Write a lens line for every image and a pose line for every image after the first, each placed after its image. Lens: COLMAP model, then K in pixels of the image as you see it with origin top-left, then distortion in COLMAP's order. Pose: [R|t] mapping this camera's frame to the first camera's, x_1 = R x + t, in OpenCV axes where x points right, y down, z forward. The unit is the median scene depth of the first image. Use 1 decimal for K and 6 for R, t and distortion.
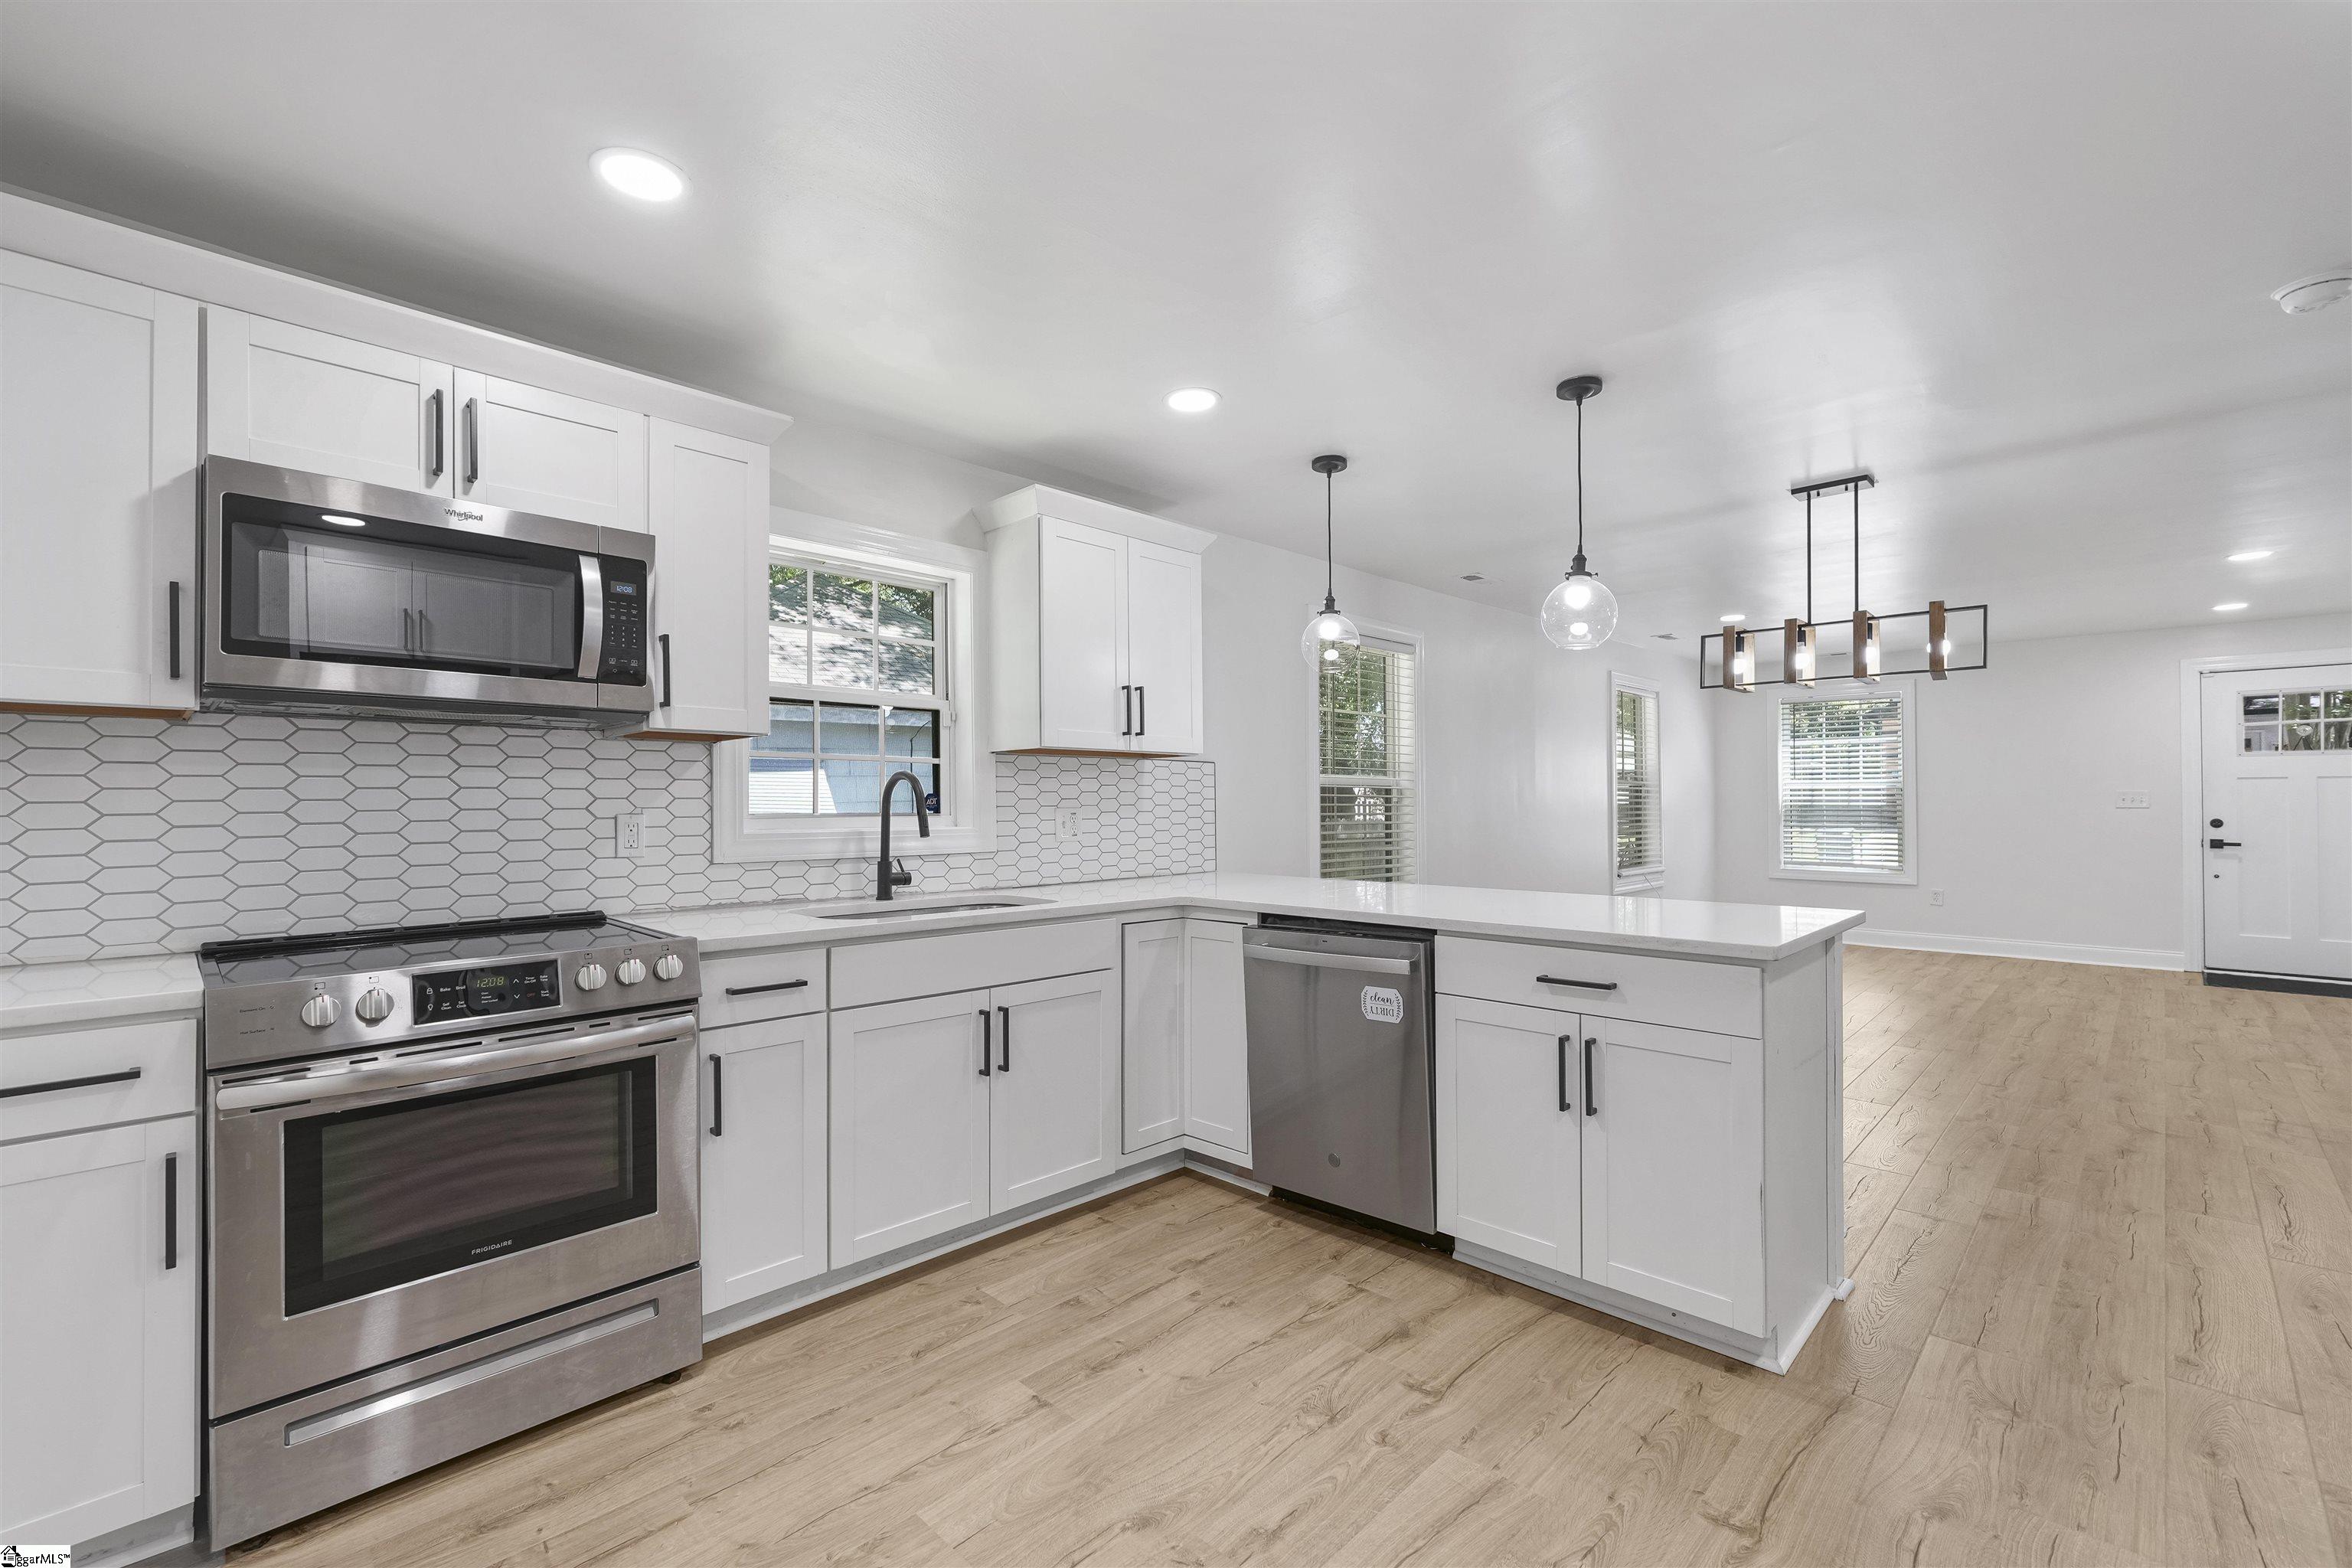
lens RADIAL K [[1014.3, 0, 1176.0], [0, 1014.3, 784.0], [0, 0, 1]] dist [-0.003051, 0.008635]
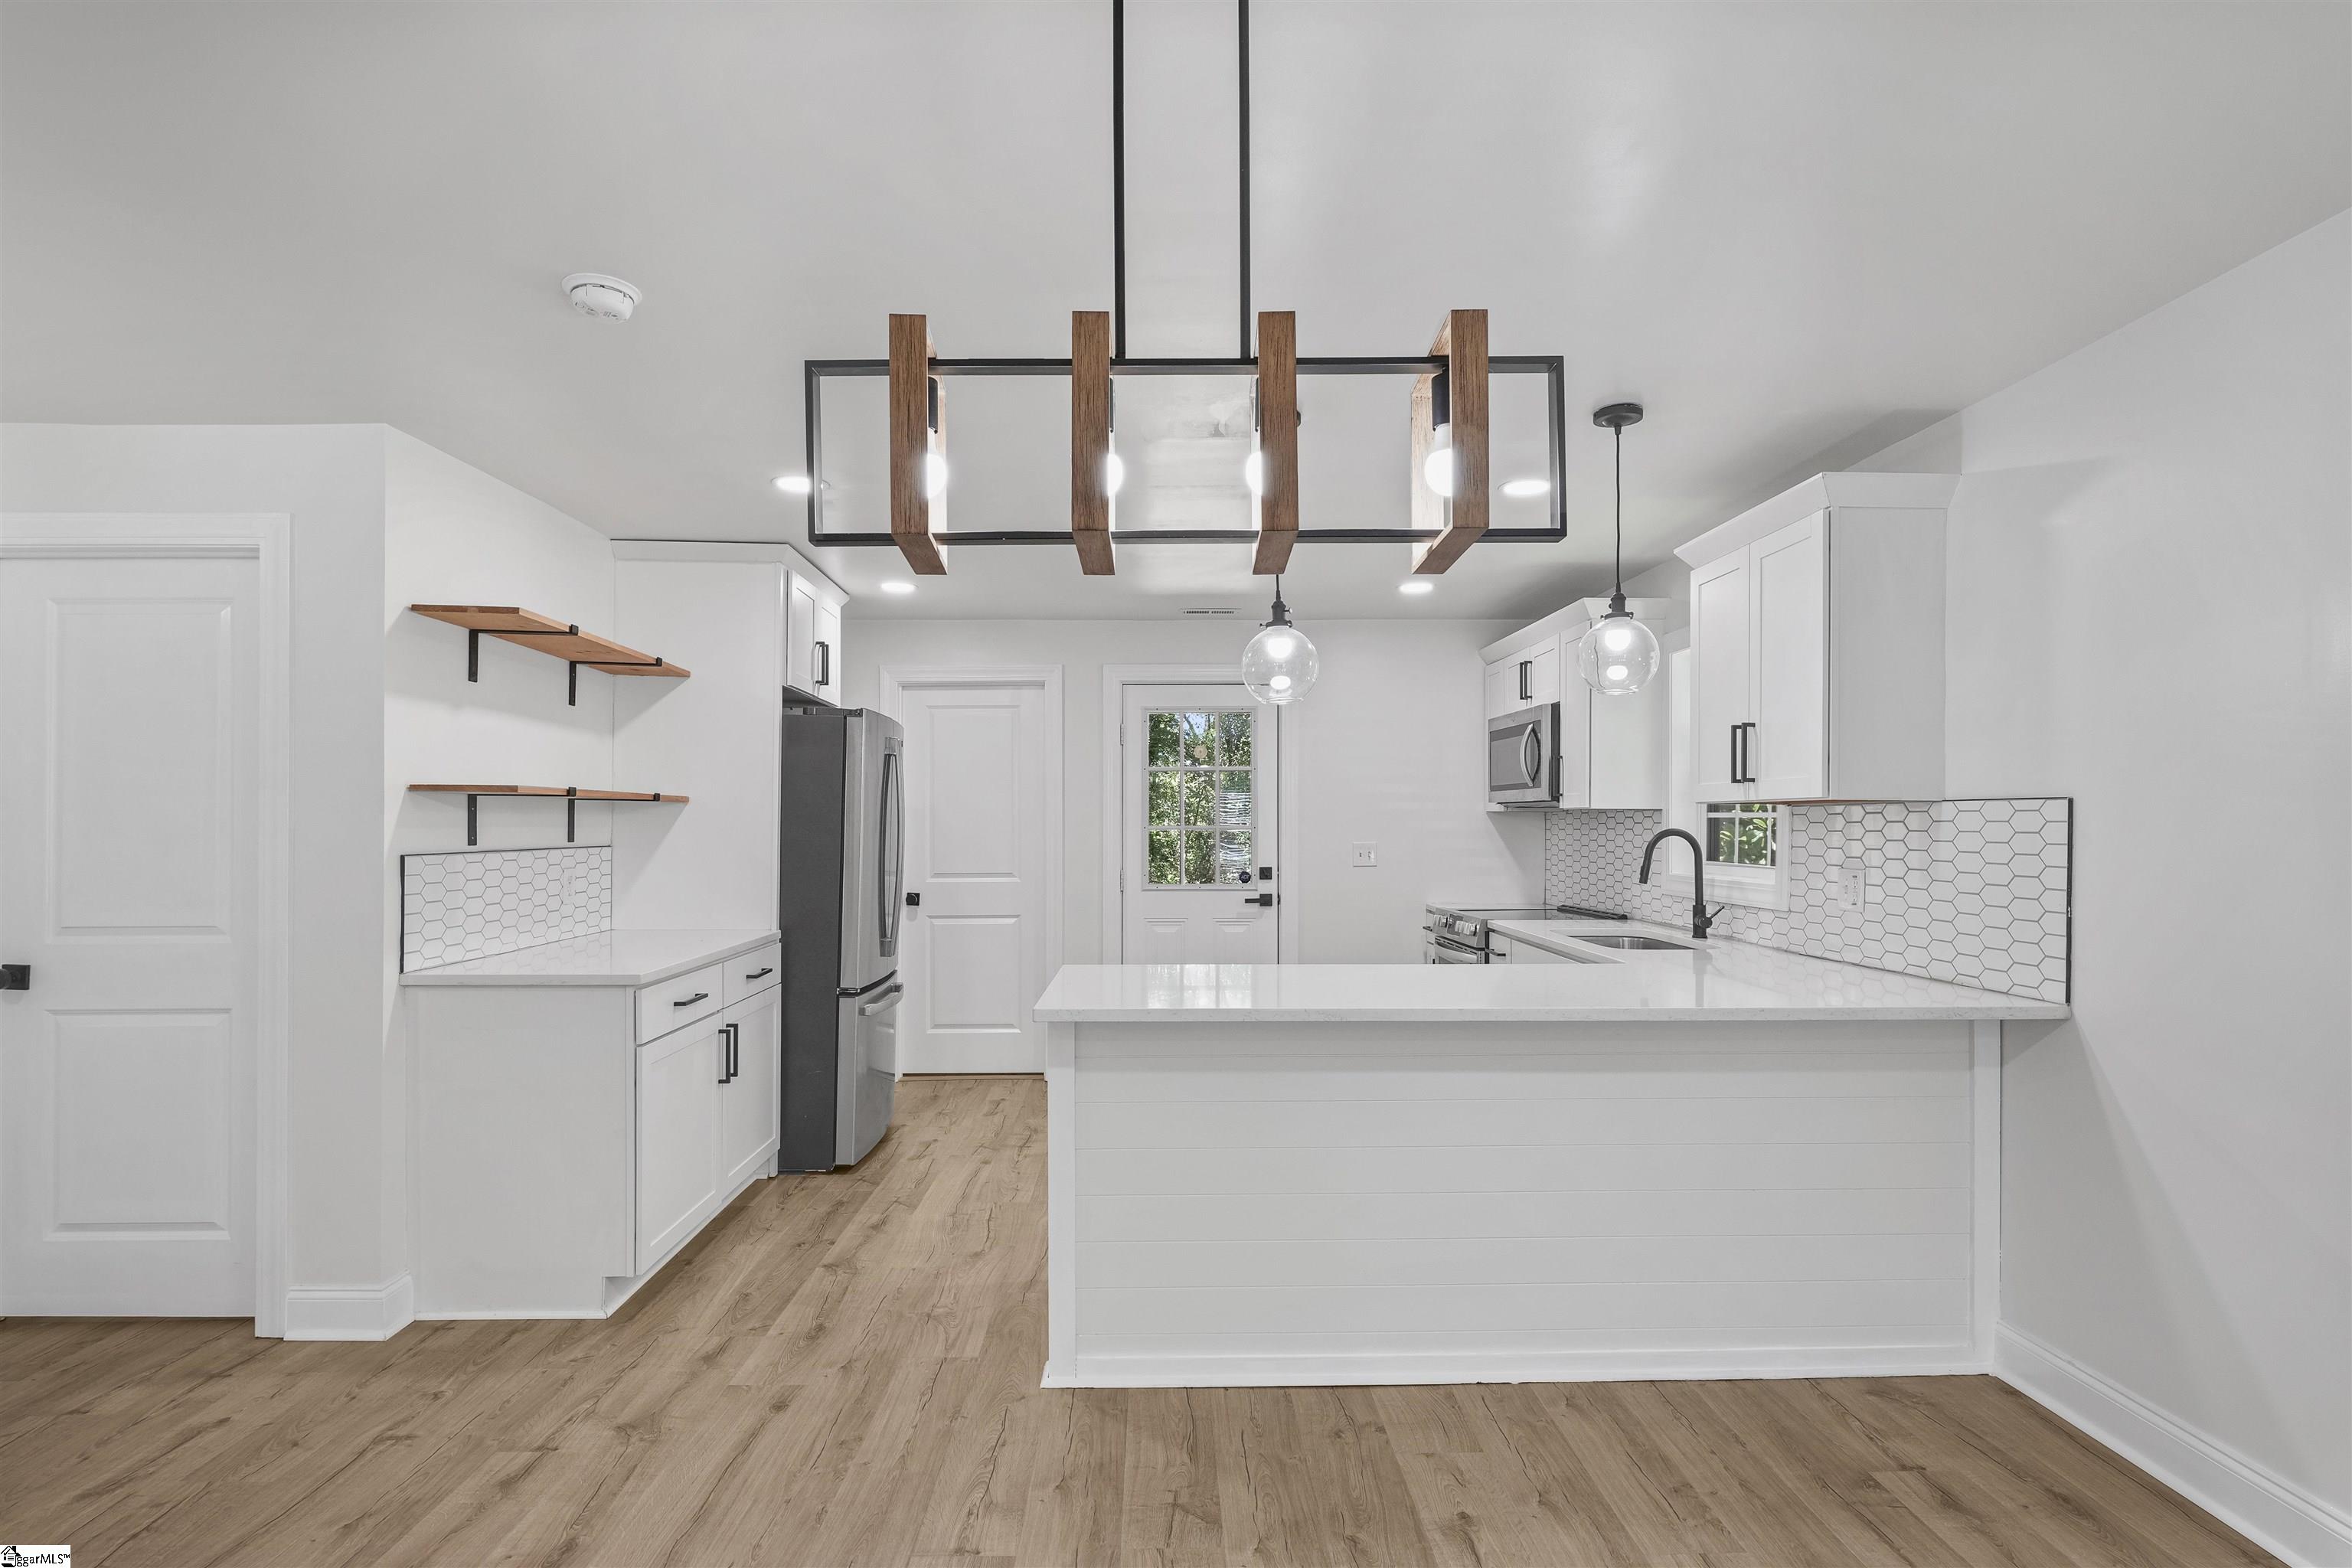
lens RADIAL K [[1150.5, 0, 1165.8], [0, 1150.5, 795.4], [0, 0, 1]] dist [0.000832, -0.000002]
pose [[-0.708415, -0.012005, -0.705694, 1.234681], [0.019652, 0.999132, -0.036725, -0.015439], [0.705523, -0.039884, -0.707564, 1.708603]]
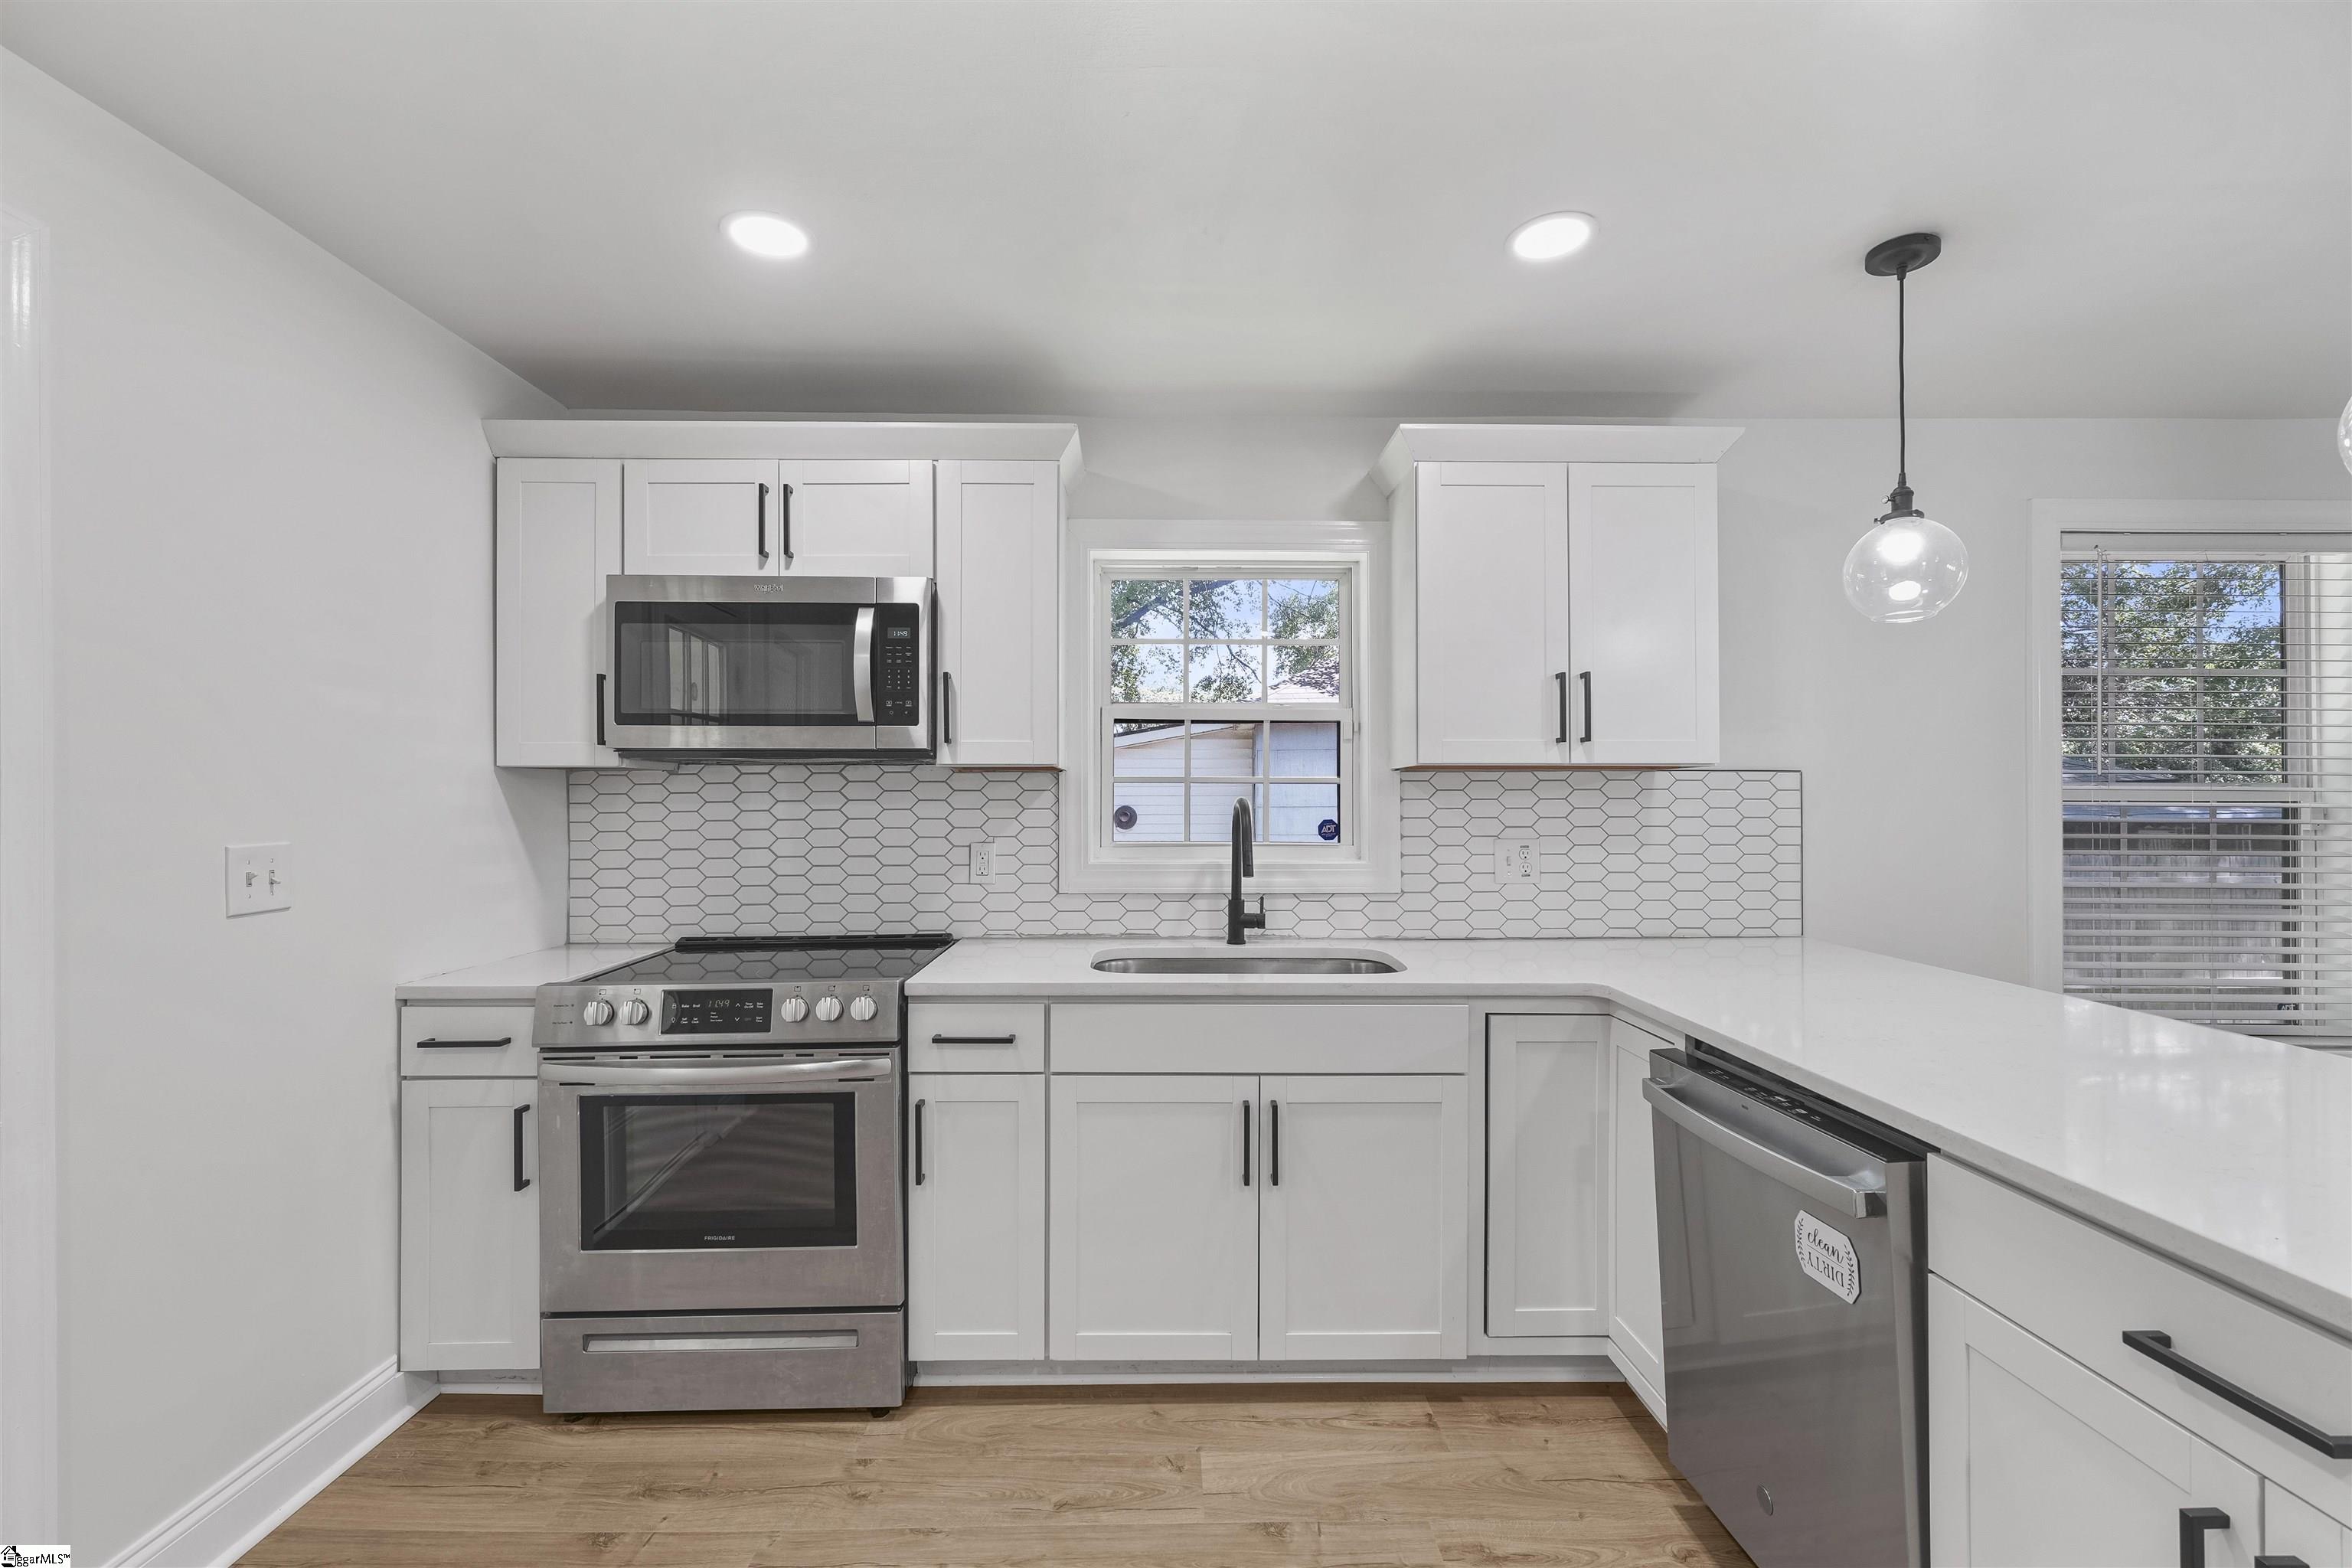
lens RADIAL K [[1014.3, 0, 1176.0], [0, 1014.3, 784.0], [0, 0, 1]] dist [-0.003051, 0.008635]
pose [[0.711057, -0.002470, -0.703130, 0.332047], [0.011907, 0.999893, 0.008528, -0.036442], [0.703033, -0.014436, 0.711010, 0.385868]]
